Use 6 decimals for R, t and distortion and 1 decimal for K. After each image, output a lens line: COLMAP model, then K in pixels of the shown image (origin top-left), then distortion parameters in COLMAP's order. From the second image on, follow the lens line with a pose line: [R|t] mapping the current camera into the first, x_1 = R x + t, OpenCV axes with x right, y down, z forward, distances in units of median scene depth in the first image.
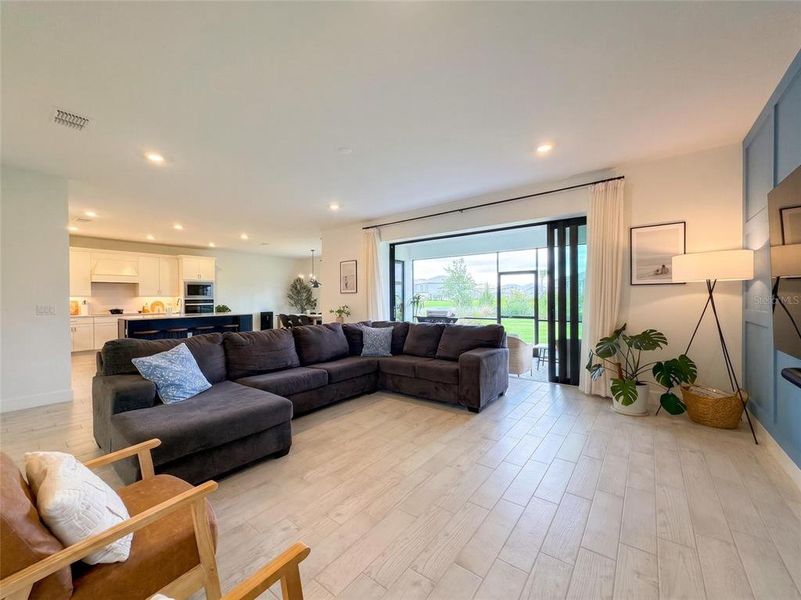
lens RADIAL K [[318.9, 0, 400.5], [0, 318.9, 300.0], [0, 0, 1]] dist [-0.000290, -0.000062]
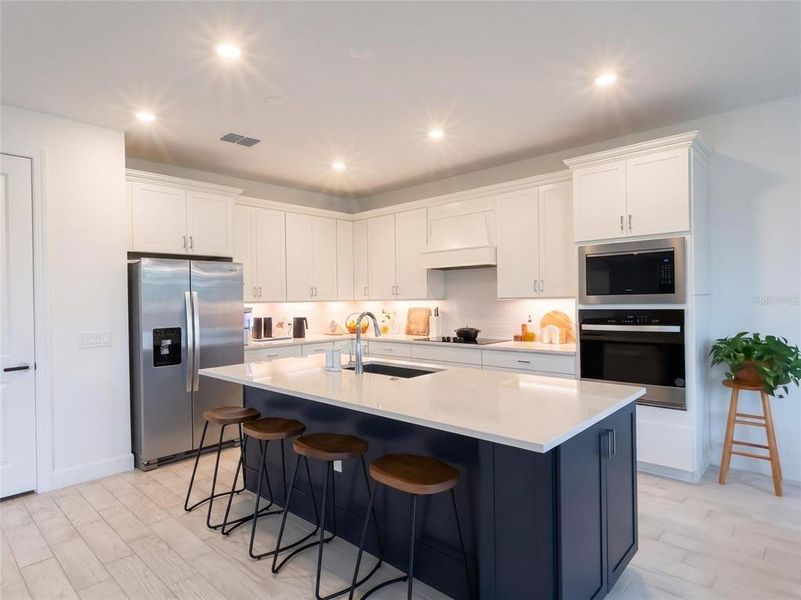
lens RADIAL K [[456.3, 0, 400.5], [0, 456.3, 300.0], [0, 0, 1]] dist [0.002427, 0.000897]
pose [[-0.087269, 0.012849, -0.996102, -0.460975], [0.011457, 0.999864, 0.011894, -0.032409], [0.996119, -0.010375, -0.087405, 1.646122]]
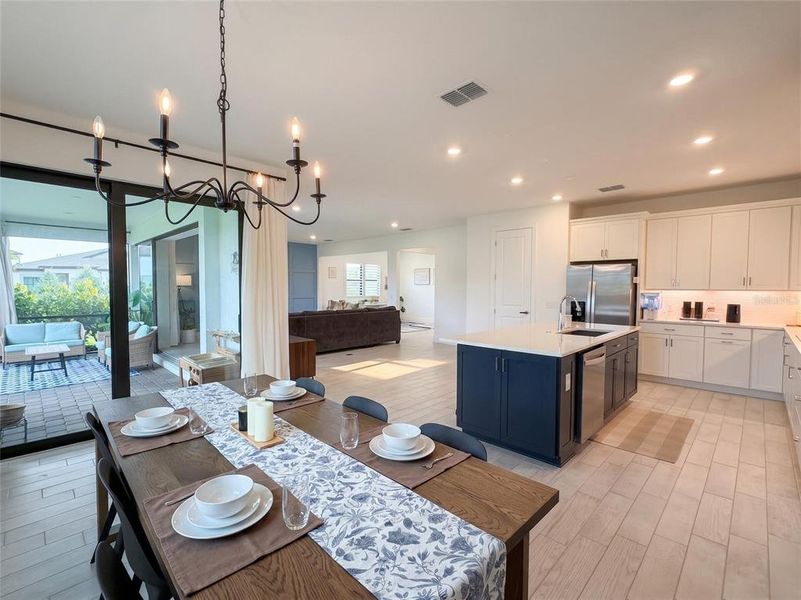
lens RADIAL K [[366.7, 0, 400.5], [0, 366.7, 300.0], [0, 0, 1]] dist [0.002197, 0.000142]
pose [[-0.993569, -0.000279, 0.113228, -0.781241], [0.004401, 0.999146, 0.041084, -0.036010], [-0.113143, 0.041318, -0.992719, 2.442101]]
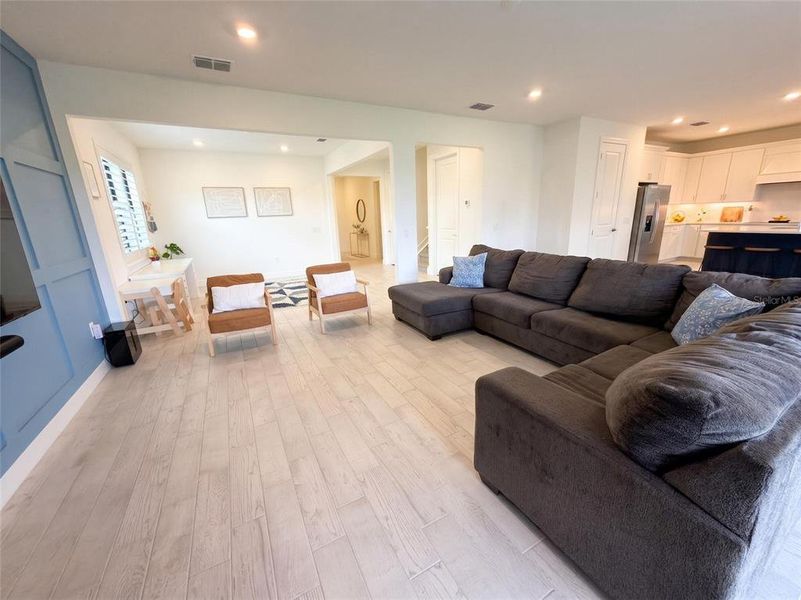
lens RADIAL K [[318.9, 0, 400.5], [0, 318.9, 300.0], [0, 0, 1]] dist [-0.000290, -0.000062]
pose [[-0.403008, 0.258966, -0.877793, 0.467502], [0.036963, 0.962954, 0.267120, -0.033168], [0.914450, 0.075206, -0.397650, 0.761482]]
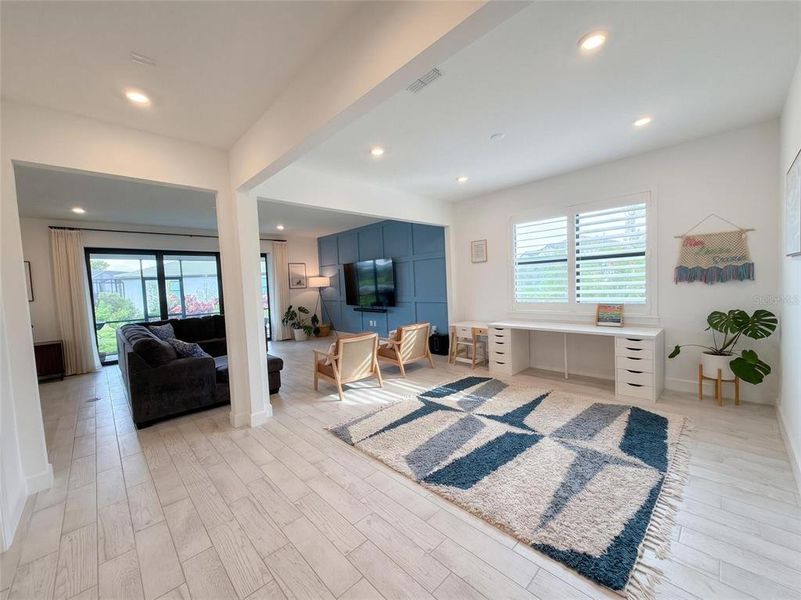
lens RADIAL K [[313.6, 0, 400.5], [0, 313.6, 300.0], [0, 0, 1]] dist [0.016851, 0.000231]
pose [[0.144017, -0.047405, 0.988439, -1.166583], [0.046727, 0.998064, 0.041059, -0.017337], [-0.988471, 0.040273, 0.145953, -0.090307]]
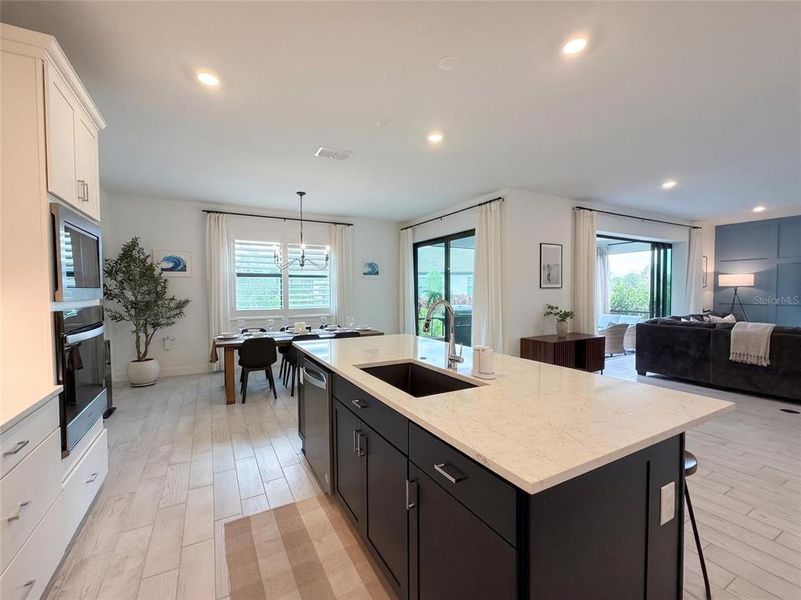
lens RADIAL K [[335.7, 0, 400.5], [0, 335.7, 300.0], [0, 0, 1]] dist [0.008539, 0.000020]
pose [[0.388543, -0.025367, 0.921081, -1.435644], [0.006354, 0.999671, 0.024851, -0.022662], [-0.921409, -0.003804, 0.388576, 1.464758]]
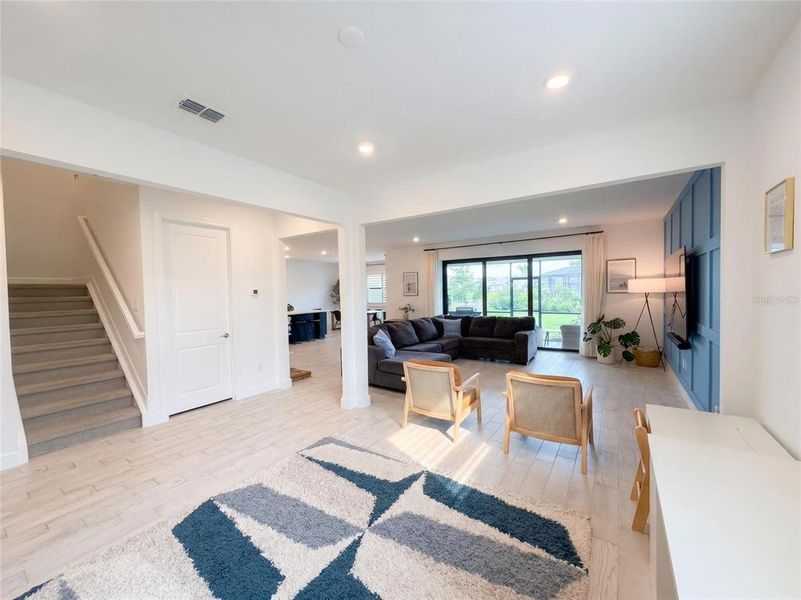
lens RADIAL K [[318.9, 0, 400.5], [0, 318.9, 300.0], [0, 0, 1]] dist [-0.000290, -0.000062]
pose [[0.997378, -0.010377, 0.071619, -0.441959], [0.008917, 0.999746, 0.020685, -0.044709], [-0.071815, -0.019993, 0.997218, -0.553054]]
